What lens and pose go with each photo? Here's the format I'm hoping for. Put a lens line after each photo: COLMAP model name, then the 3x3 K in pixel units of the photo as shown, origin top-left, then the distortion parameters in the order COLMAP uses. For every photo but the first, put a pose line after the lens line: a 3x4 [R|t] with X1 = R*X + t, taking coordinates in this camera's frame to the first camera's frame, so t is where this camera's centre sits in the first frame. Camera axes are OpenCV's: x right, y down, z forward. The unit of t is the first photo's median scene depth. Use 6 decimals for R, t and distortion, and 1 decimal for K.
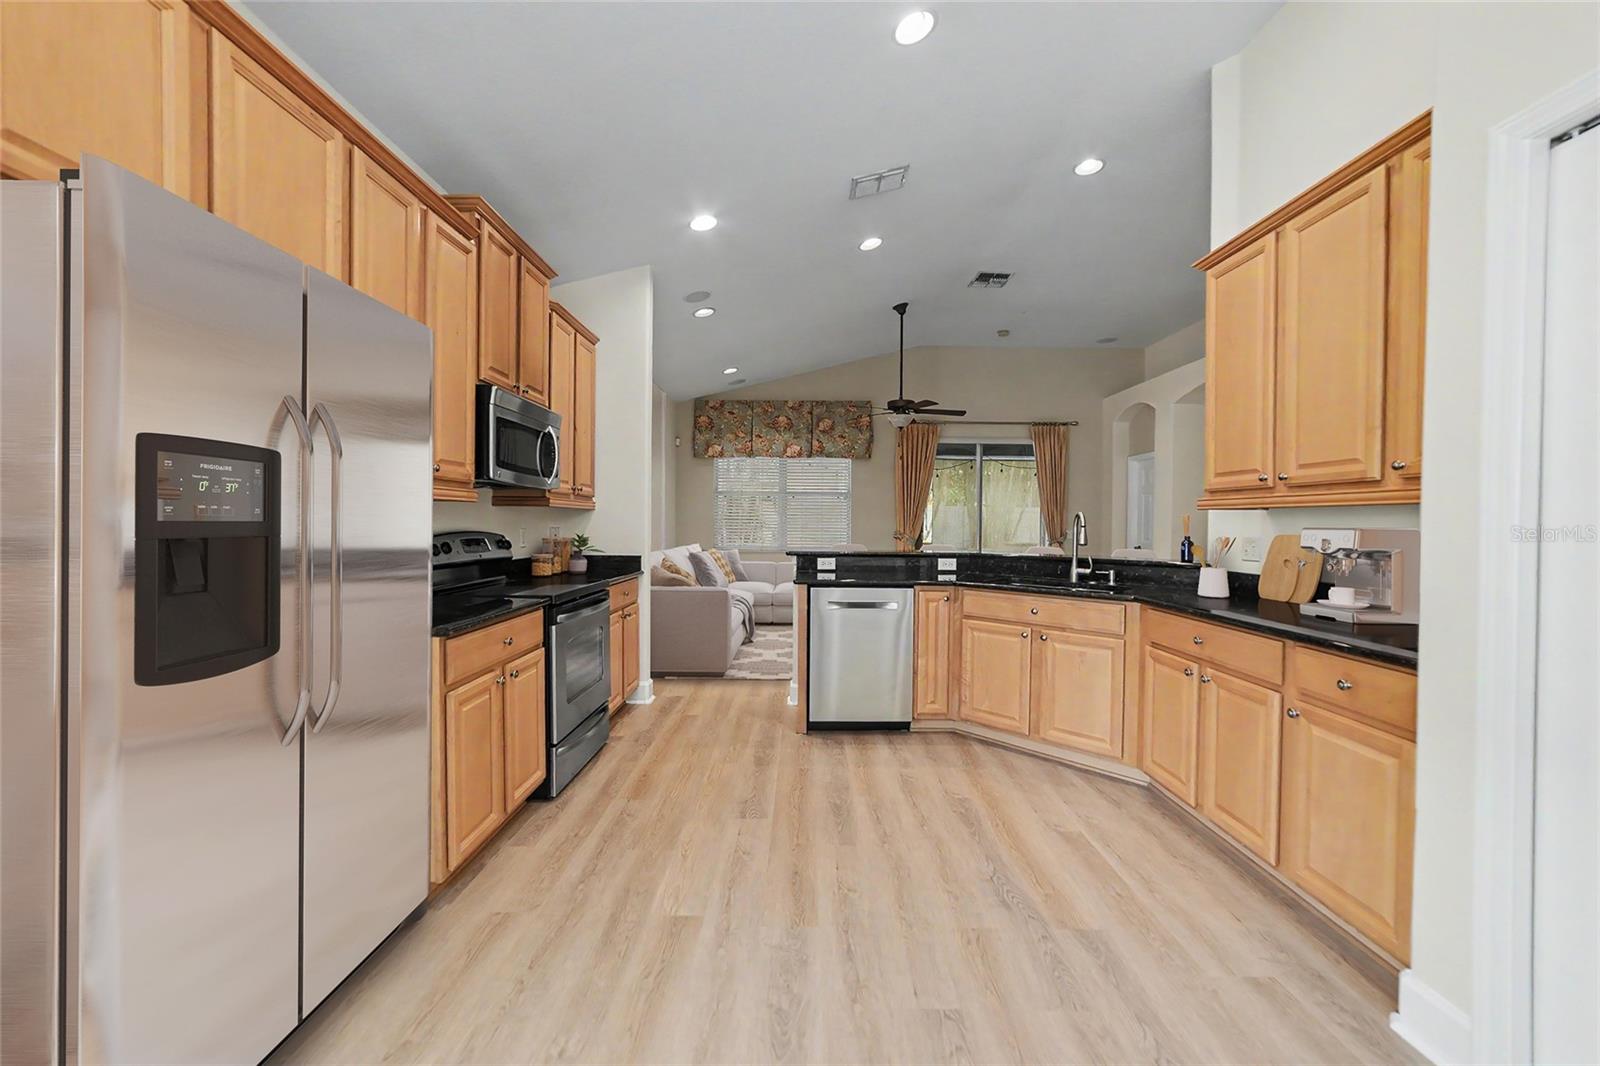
lens RADIAL K [[636.0, 0, 796.3], [0, 636.0, 528.0], [0, 0, 1]] dist [-0.018461, 0.007777]
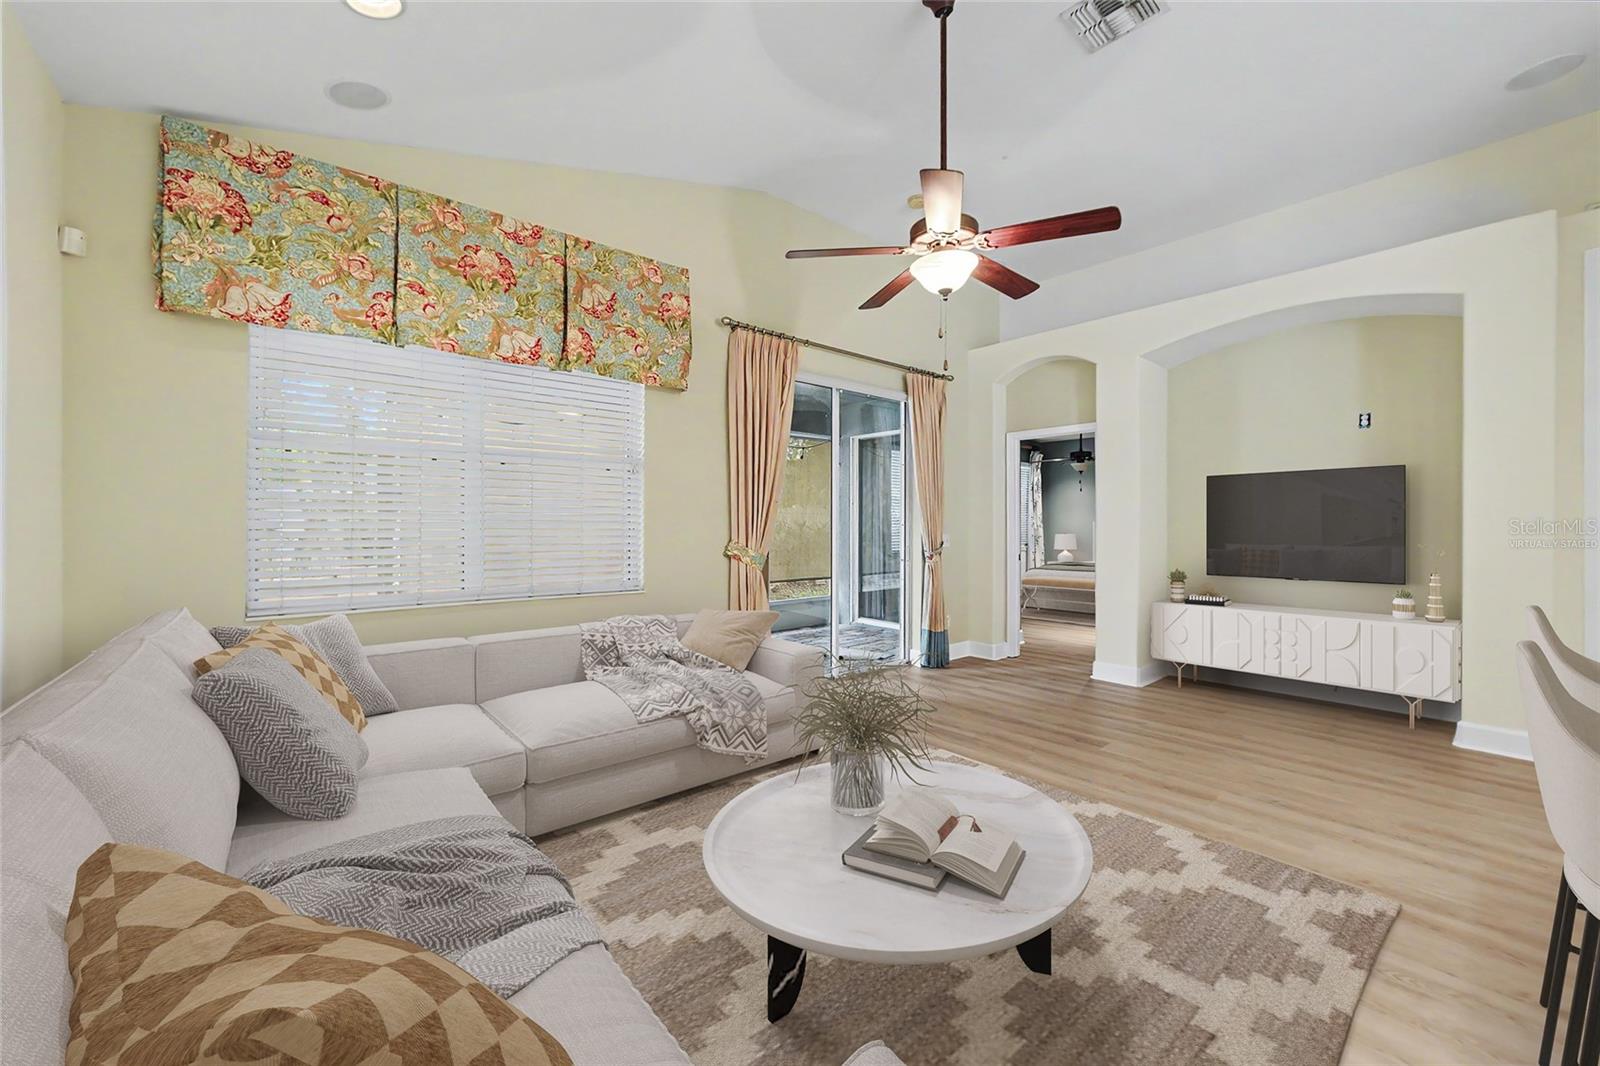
lens RADIAL K [[652.5, 0, 812.6], [0, 652.5, 515.2], [0, 0, 1]] dist [0.004398, 0.001009]
pose [[0.771549, 0.003873, 0.636158, -0.275498], [0.003166, 0.999946, -0.009928, -0.026820], [-0.636162, 0.009673, 0.771495, 1.306916]]
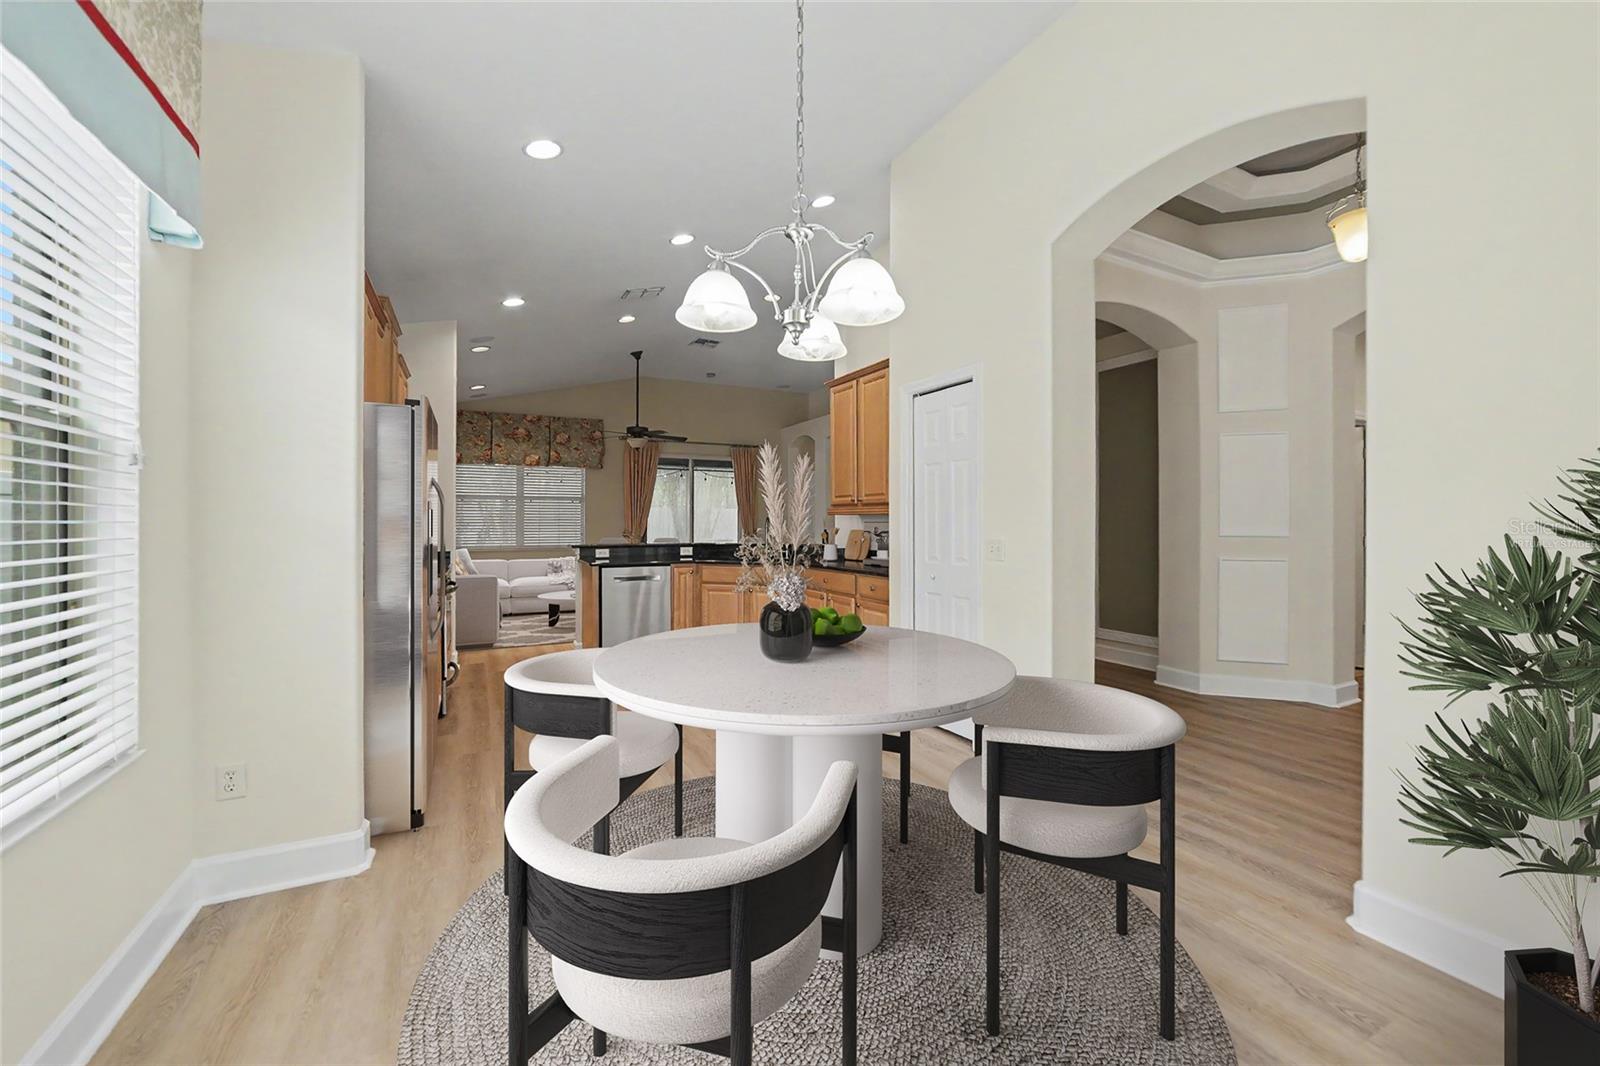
lens RADIAL K [[636.0, 0, 819.9], [0, 636.0, 521.9], [0, 0, 1]] dist [-0.018461, 0.007777]
pose [[0.873003, -0.008828, 0.487635, -0.245969], [0.012482, 0.999913, -0.004244, -0.000662], [-0.487556, 0.009791, 0.873037, -0.512977]]
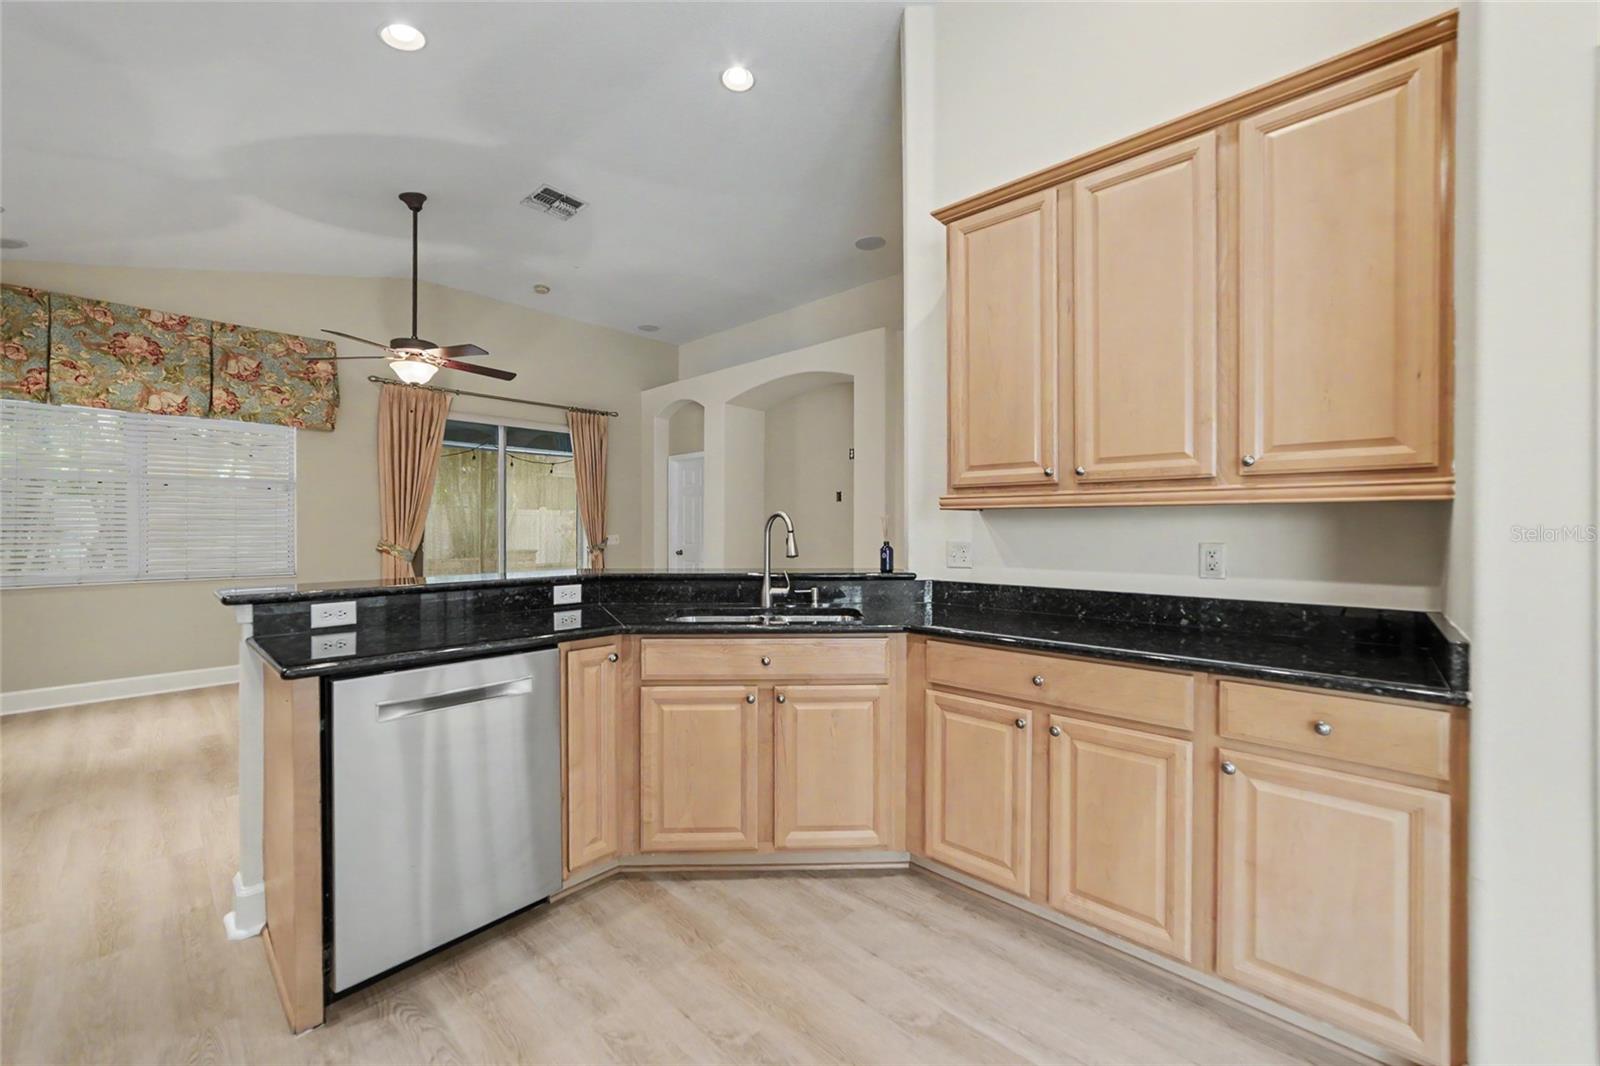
lens RADIAL K [[636.0, 0, 820.6], [0, 636.0, 528.3], [0, 0, 1]] dist [-0.018461, 0.007777]
pose [[0.669361, -0.009989, 0.742870, -0.071325], [0.013775, 0.999905, 0.001033, -0.006567], [-0.742810, 0.009541, 0.669435, 0.459062]]
